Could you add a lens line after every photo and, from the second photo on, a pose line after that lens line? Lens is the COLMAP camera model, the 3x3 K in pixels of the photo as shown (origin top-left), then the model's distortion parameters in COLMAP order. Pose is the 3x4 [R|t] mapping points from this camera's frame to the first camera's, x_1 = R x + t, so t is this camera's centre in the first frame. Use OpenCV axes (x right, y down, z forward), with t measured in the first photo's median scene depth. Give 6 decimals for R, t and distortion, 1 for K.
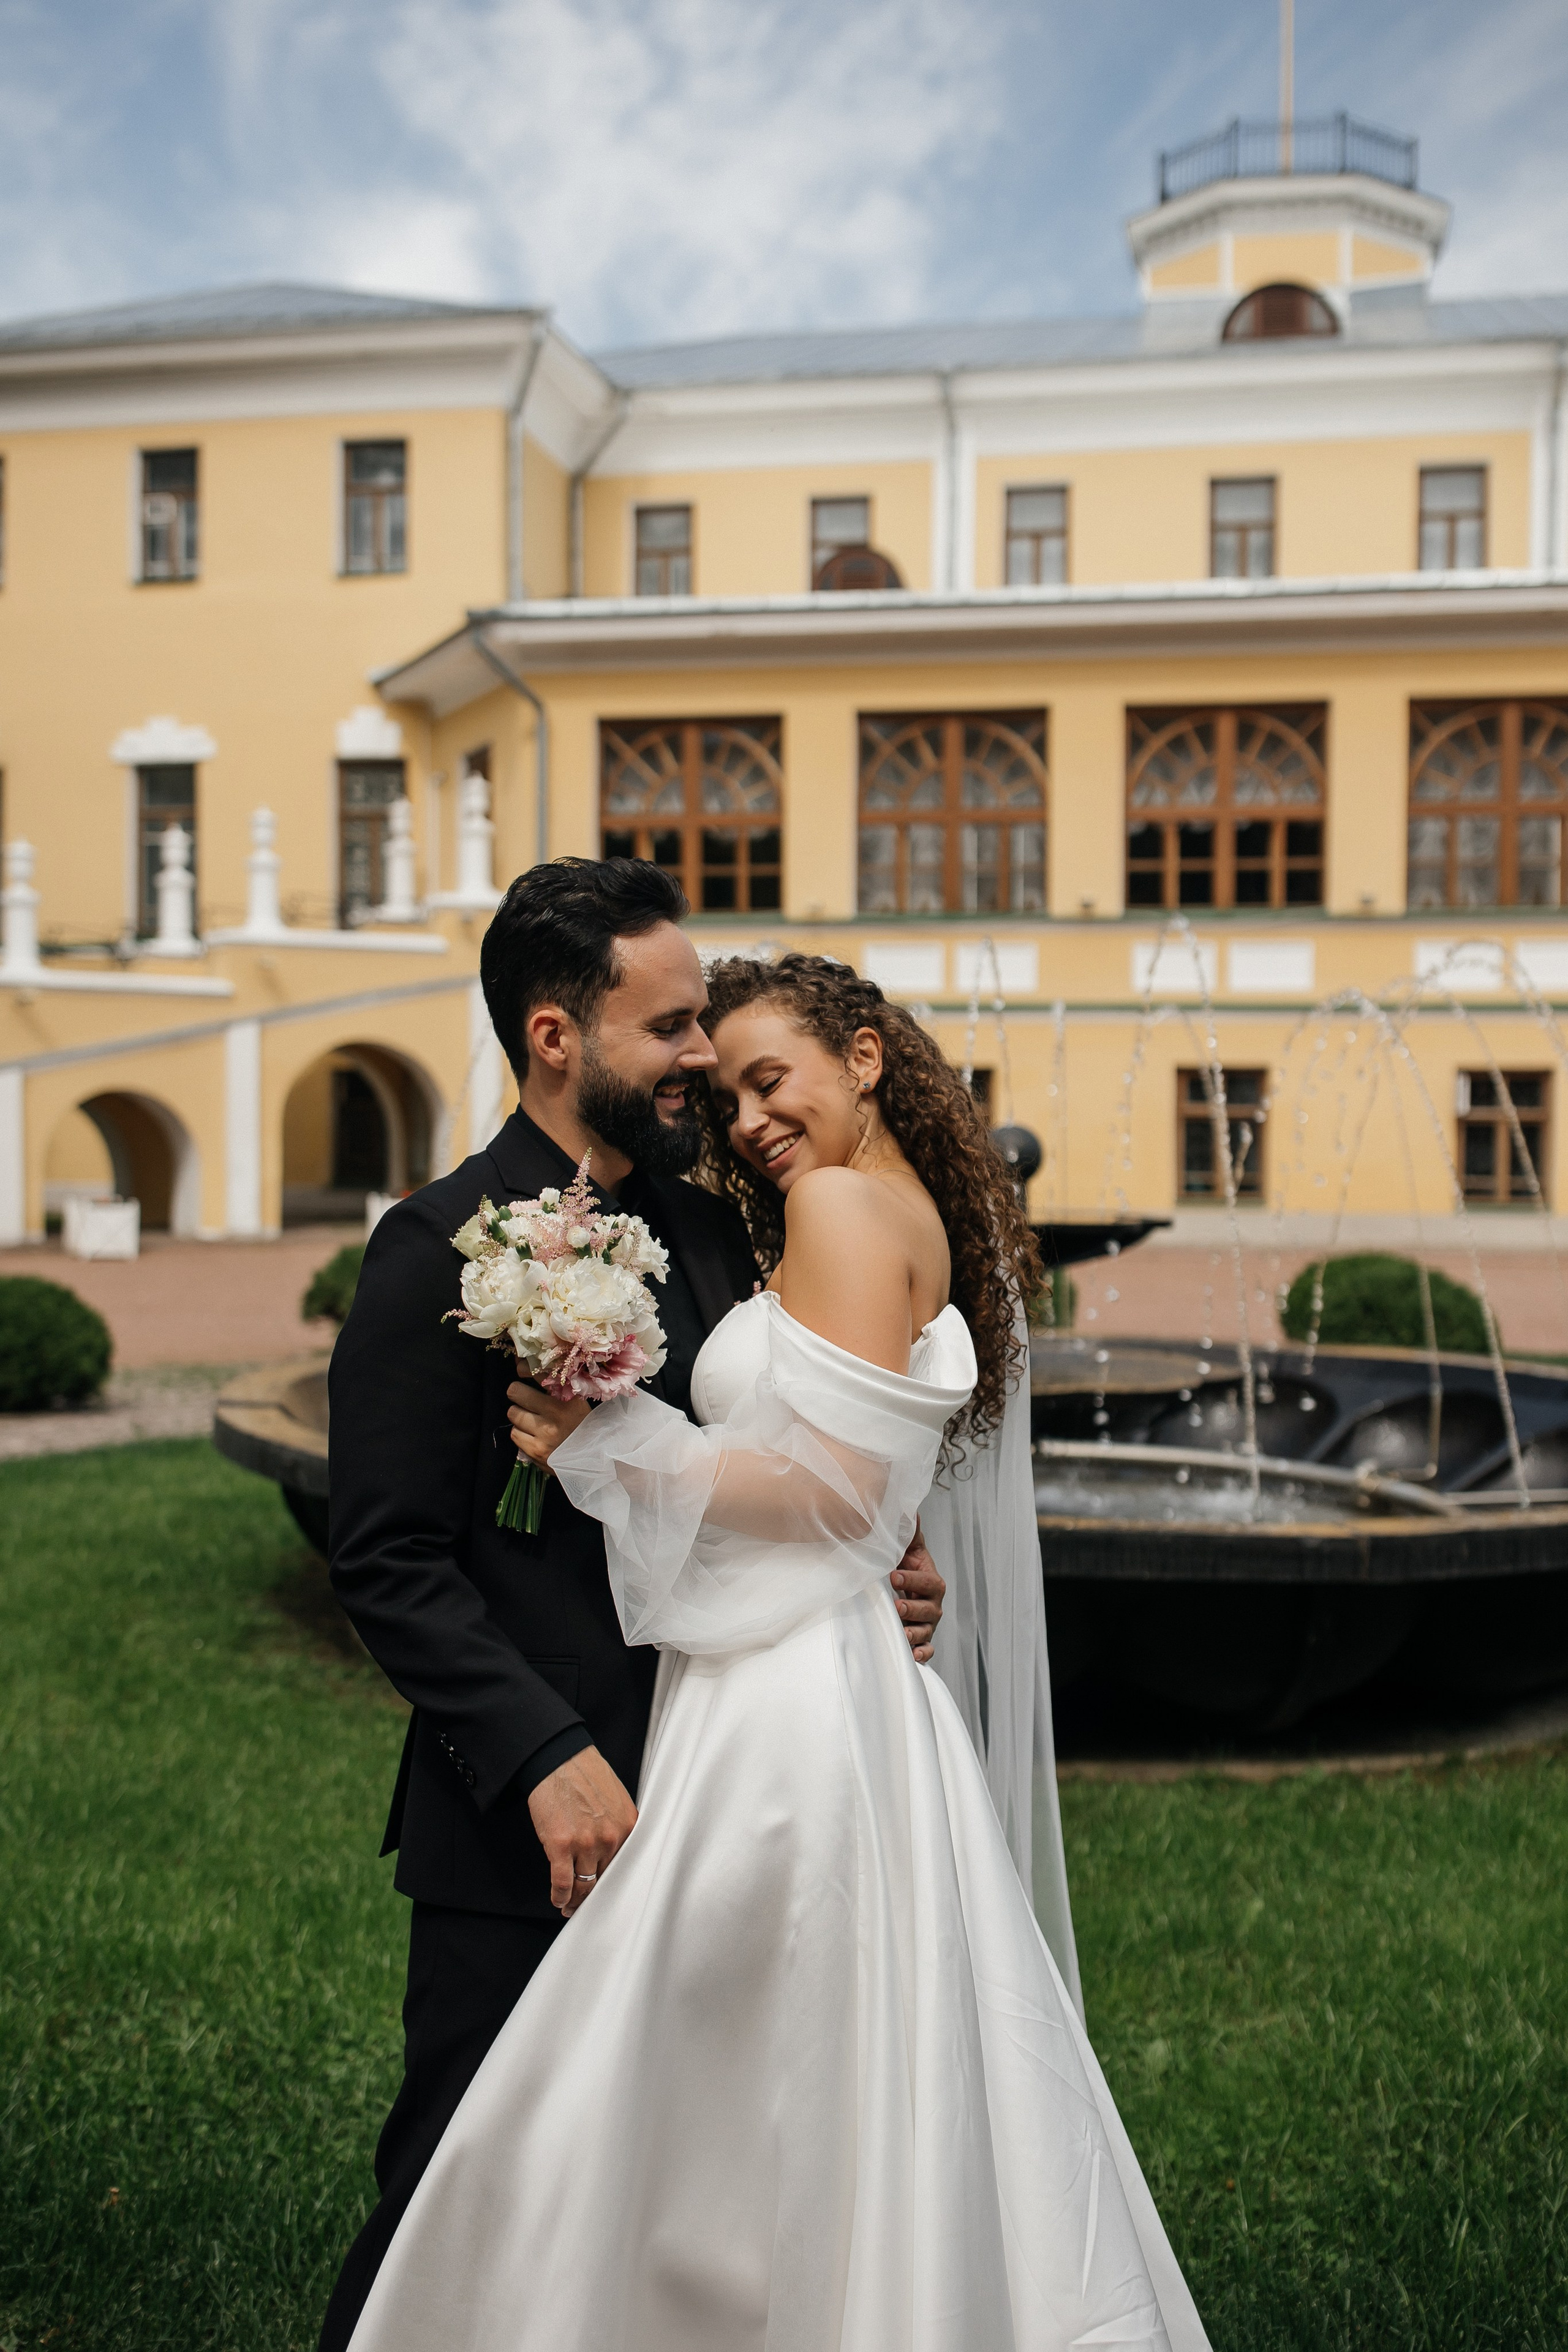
lens RADIAL K [[2235.9, 0, 786.3], [0, 2235.9, 1164.2], [0, 0, 1]] dist [-0.000257, 0.000000]
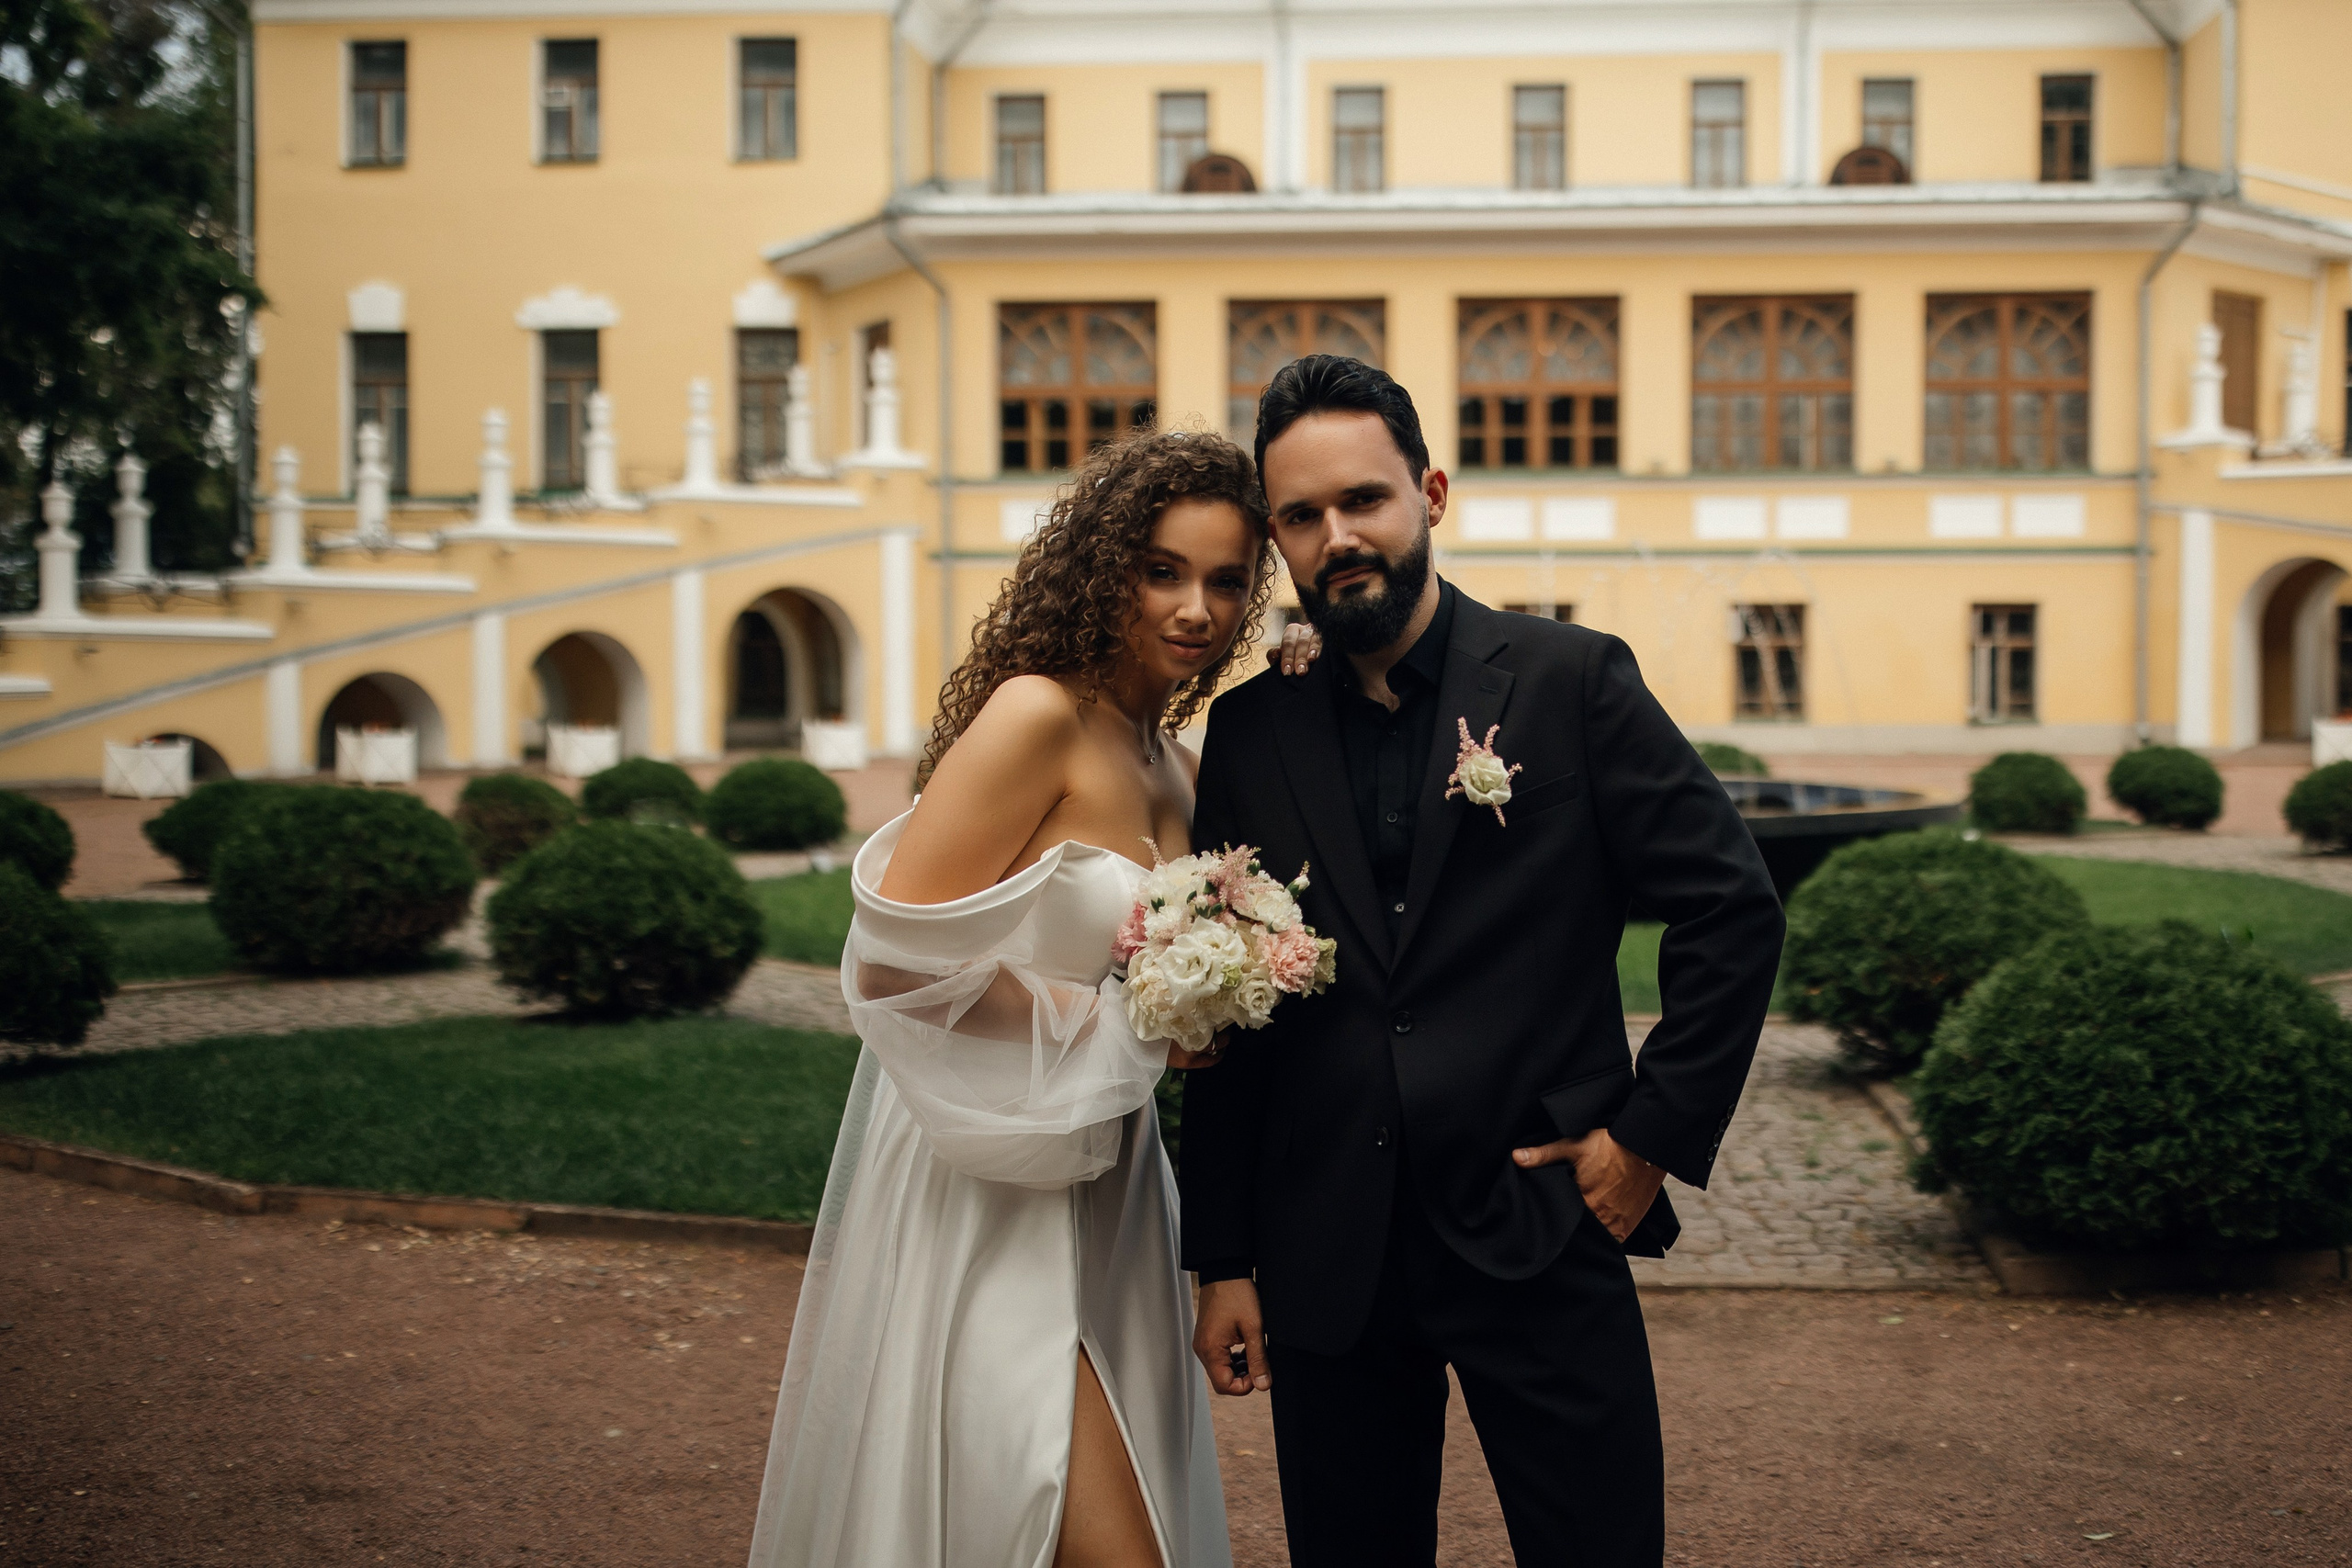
lens RADIAL K [[2562.7, 0, 1313.7], [0, 2562.7, 737.6], [0, 0, 1]] dist [-0.000544, 0.000000]
pose [[0.990220, -0.014181, 0.138795, -0.104786], [0.013015, 0.999872, 0.009301, 0.012768], [-0.138910, -0.007404, 0.990277, -0.305412]]
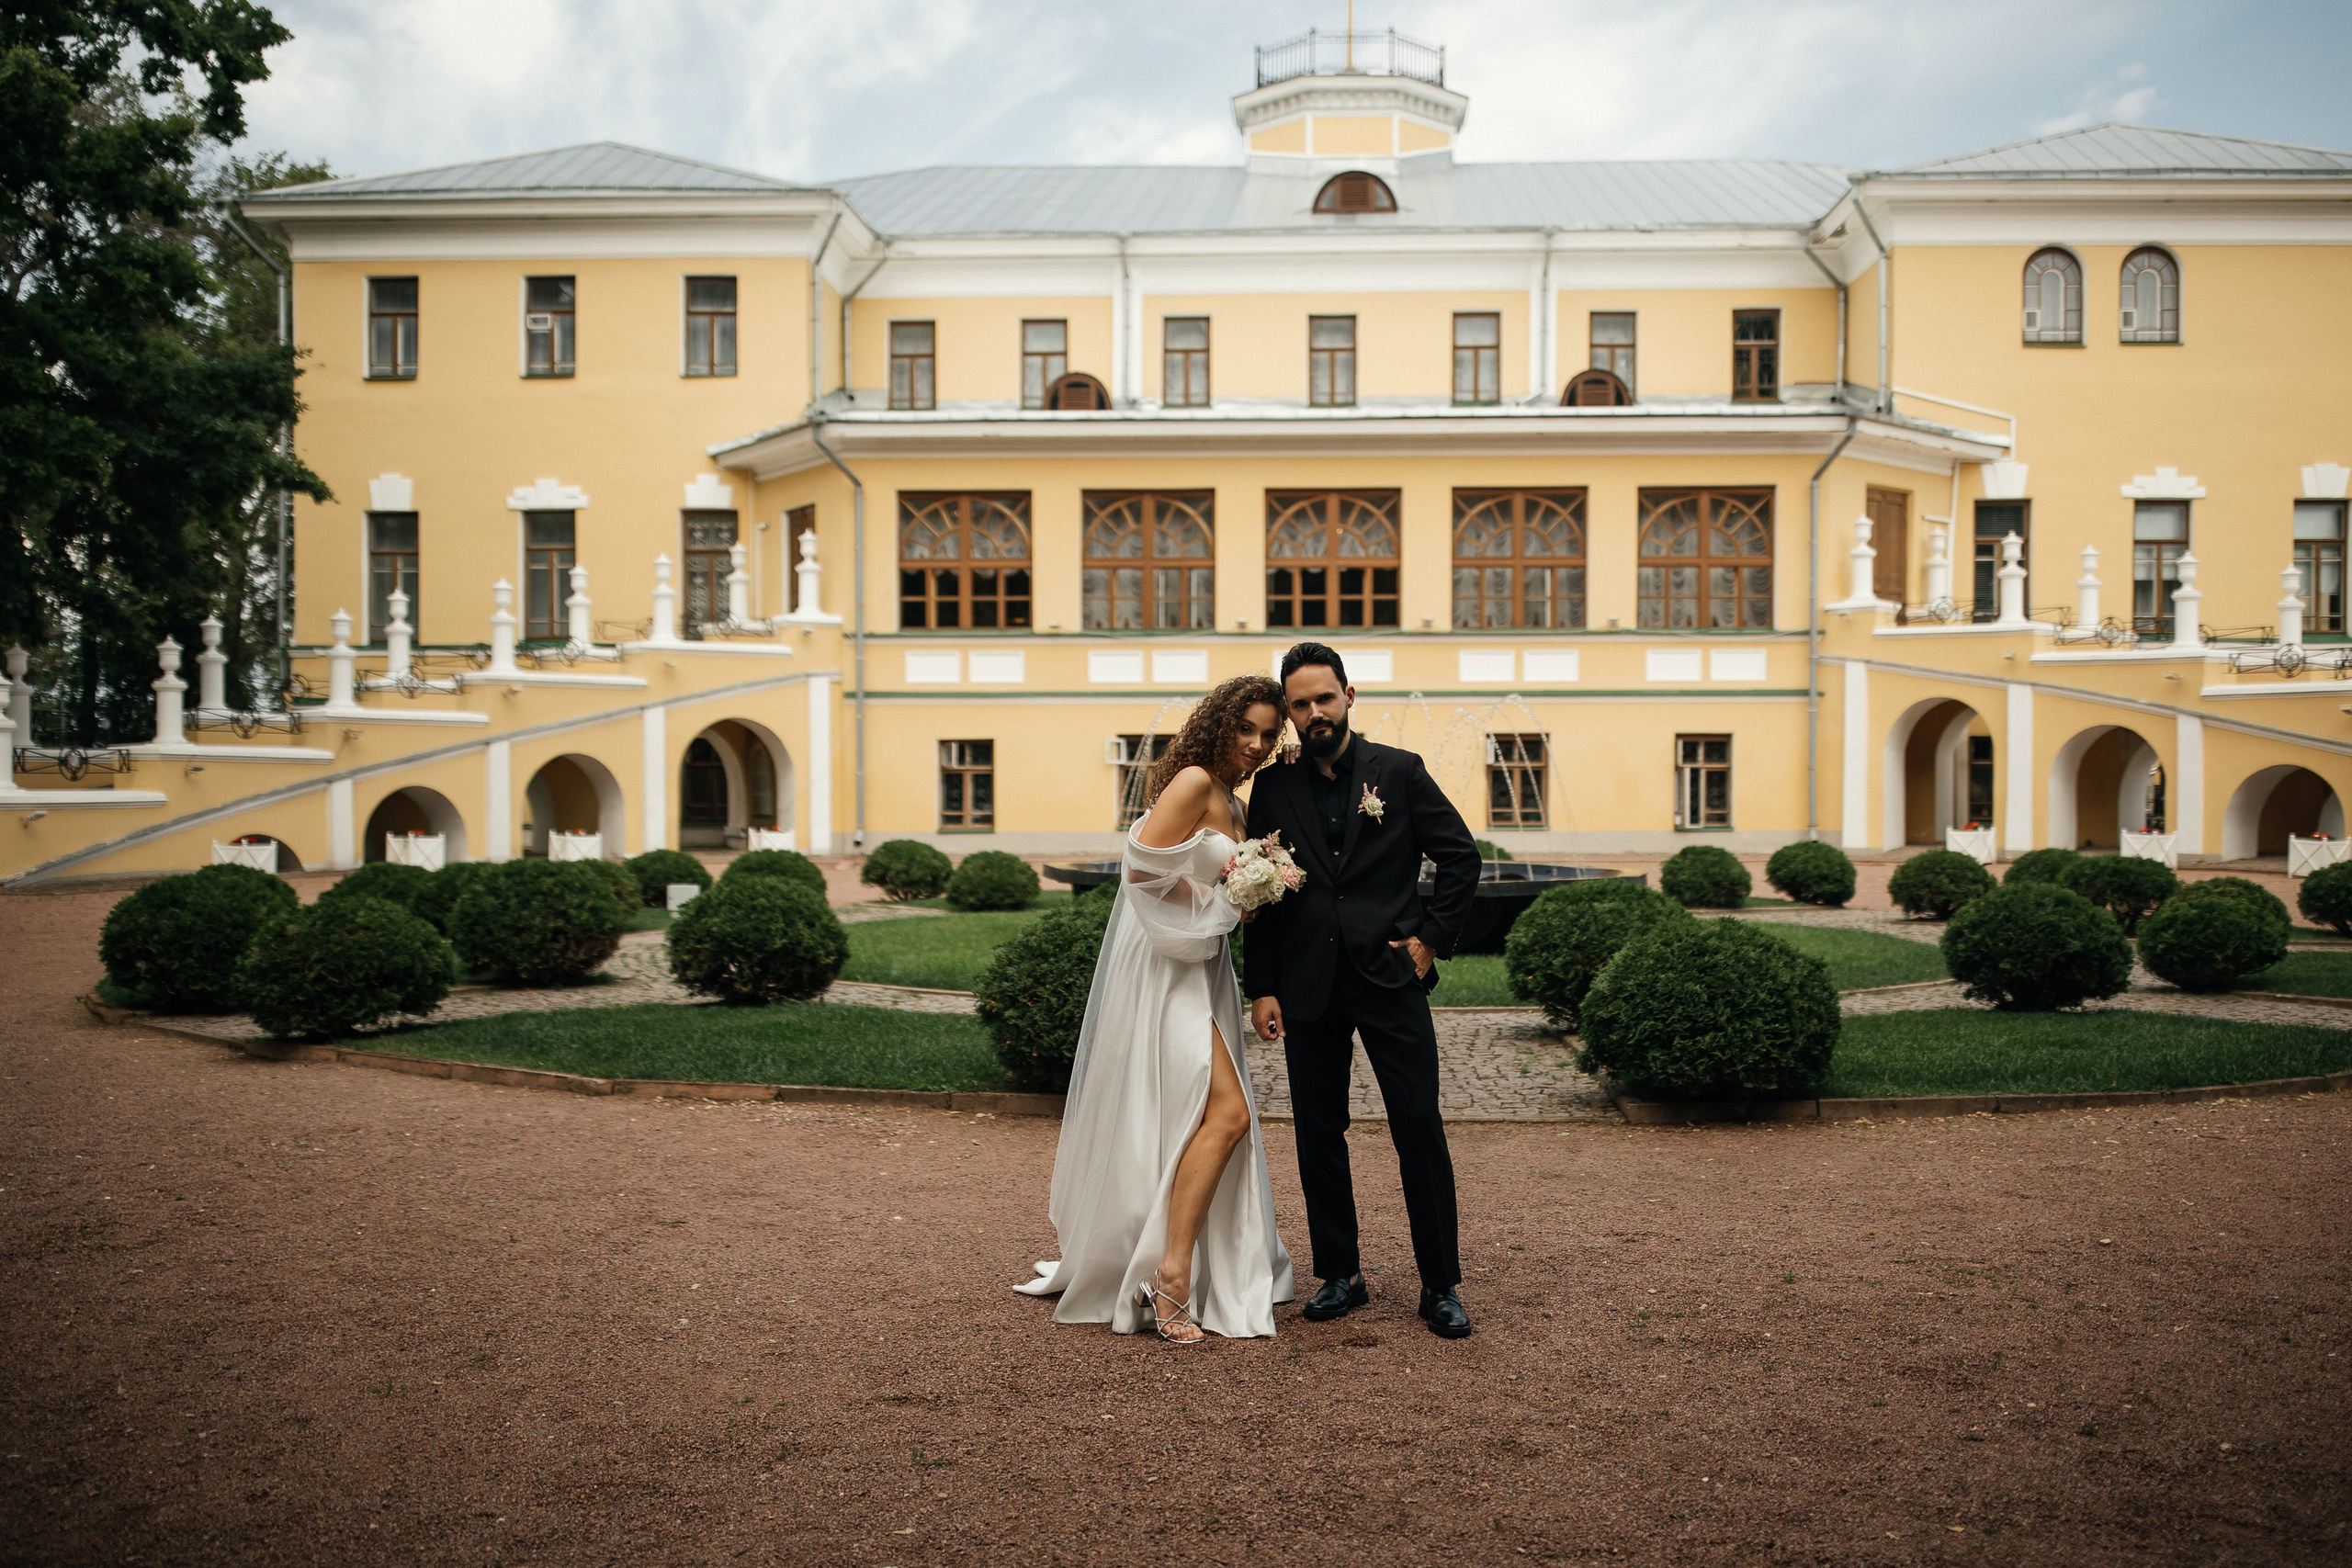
lens RADIAL K [[2348.0, 0, 1167.8], [0, 2348.0, 791.3], [0, 0, 1]] dist [-0.001310, 0.000000]
pose [[0.986740, -0.009127, 0.162055, -0.154572], [0.012233, 0.999760, -0.018178, 0.019760], [-0.161850, 0.019919, 0.986614, -0.479608]]
